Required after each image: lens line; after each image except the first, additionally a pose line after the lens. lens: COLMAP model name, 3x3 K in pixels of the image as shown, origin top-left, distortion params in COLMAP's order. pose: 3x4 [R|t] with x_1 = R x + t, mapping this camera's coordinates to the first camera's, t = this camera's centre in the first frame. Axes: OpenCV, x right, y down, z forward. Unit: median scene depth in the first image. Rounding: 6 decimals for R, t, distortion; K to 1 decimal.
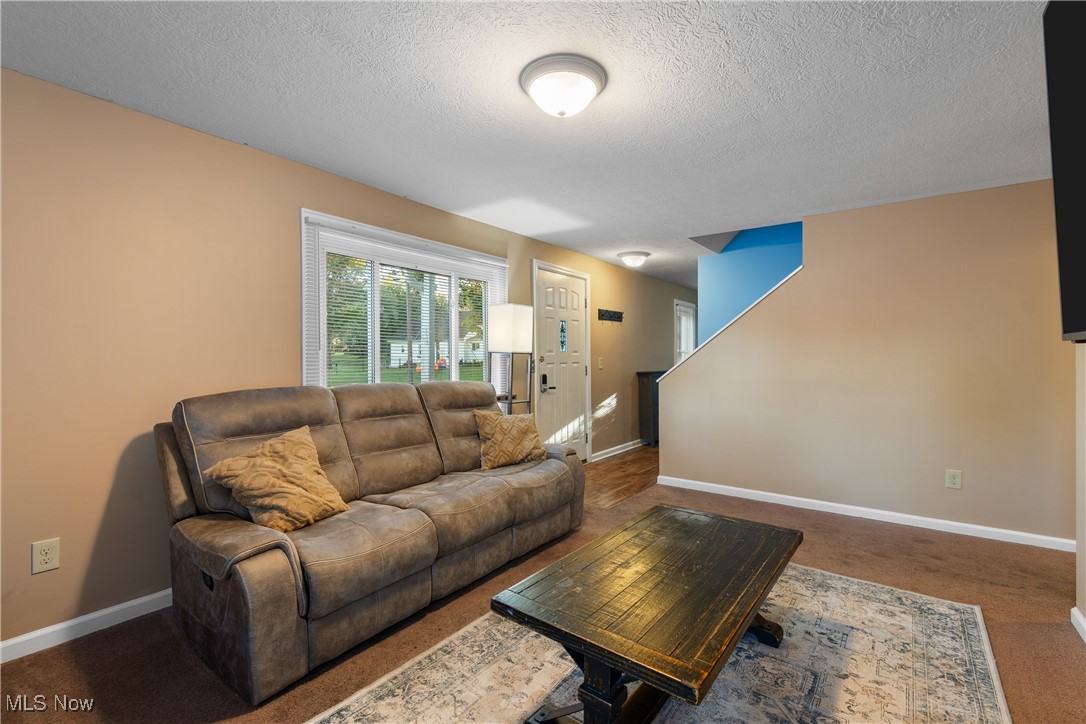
lens RADIAL K [[481.4, 0, 537.6], [0, 481.4, 357.1], [0, 0, 1]] dist [0.000267, -0.000544]
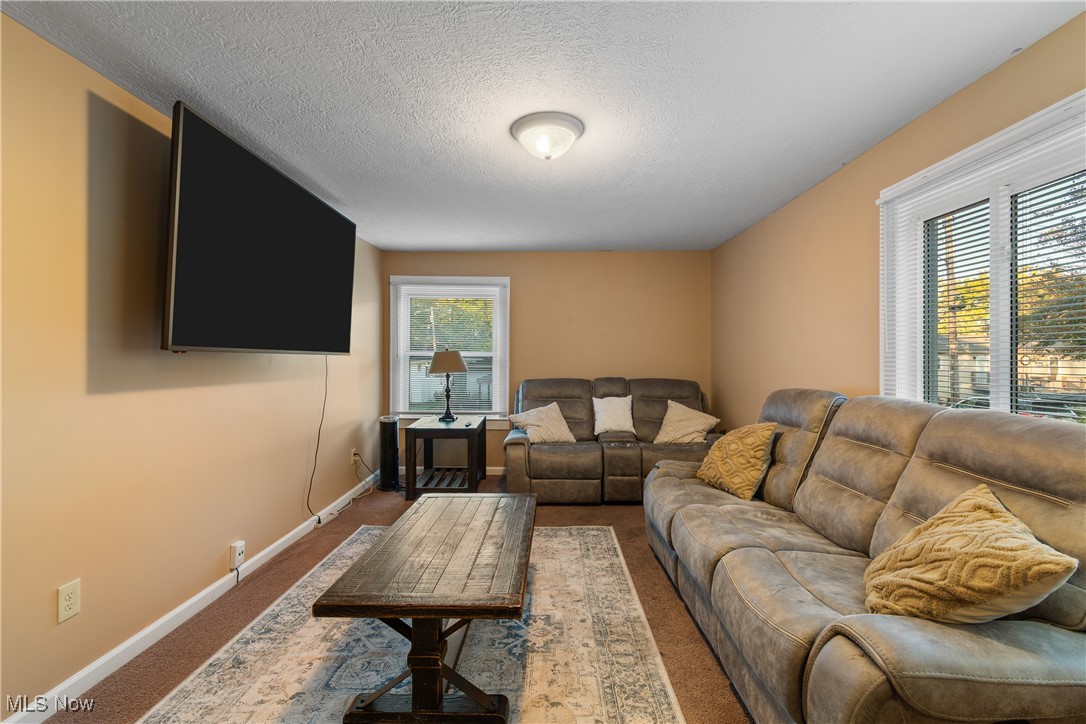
lens RADIAL K [[481.4, 0, 544.6], [0, 481.4, 358.1], [0, 0, 1]] dist [0.000267, -0.000544]
pose [[-0.800033, -0.002666, -0.599950, 0.733234], [0.001340, 0.999980, -0.006231, -0.001692], [0.599954, -0.005789, -0.800014, 1.857990]]
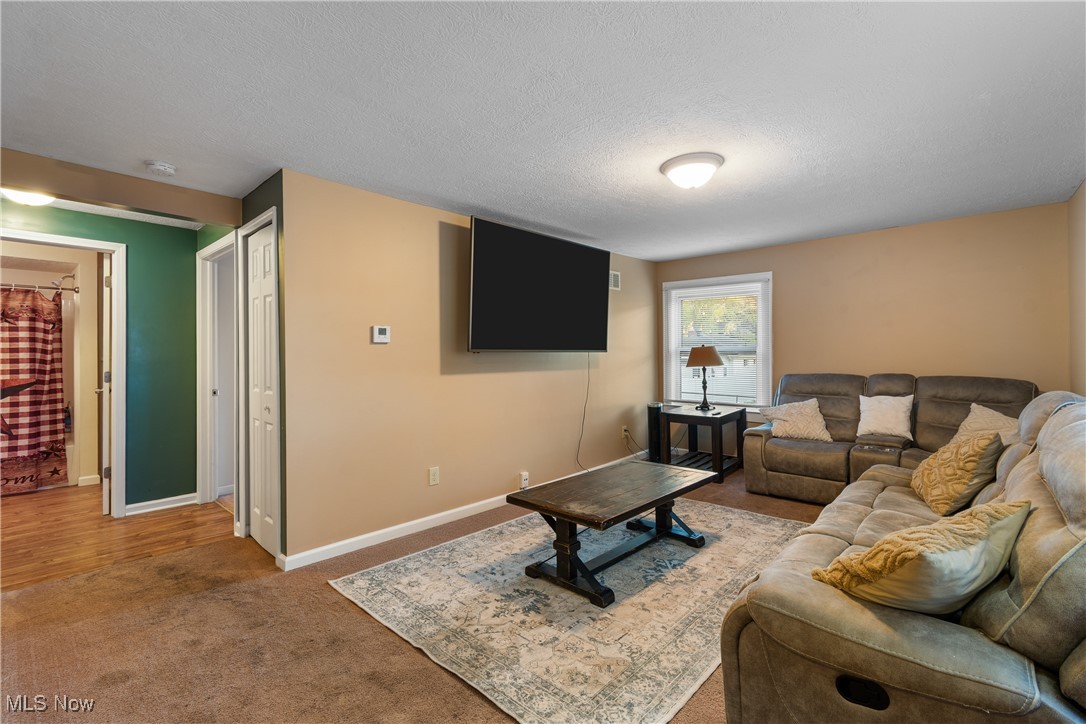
lens RADIAL K [[481.4, 0, 539.3], [0, 481.4, 355.1], [0, 0, 1]] dist [0.000267, -0.000544]
pose [[-0.995665, 0.007322, 0.092720, 0.356357], [0.007201, 0.999973, -0.001640, -0.007636], [-0.092729, -0.000966, -0.995691, 2.353056]]
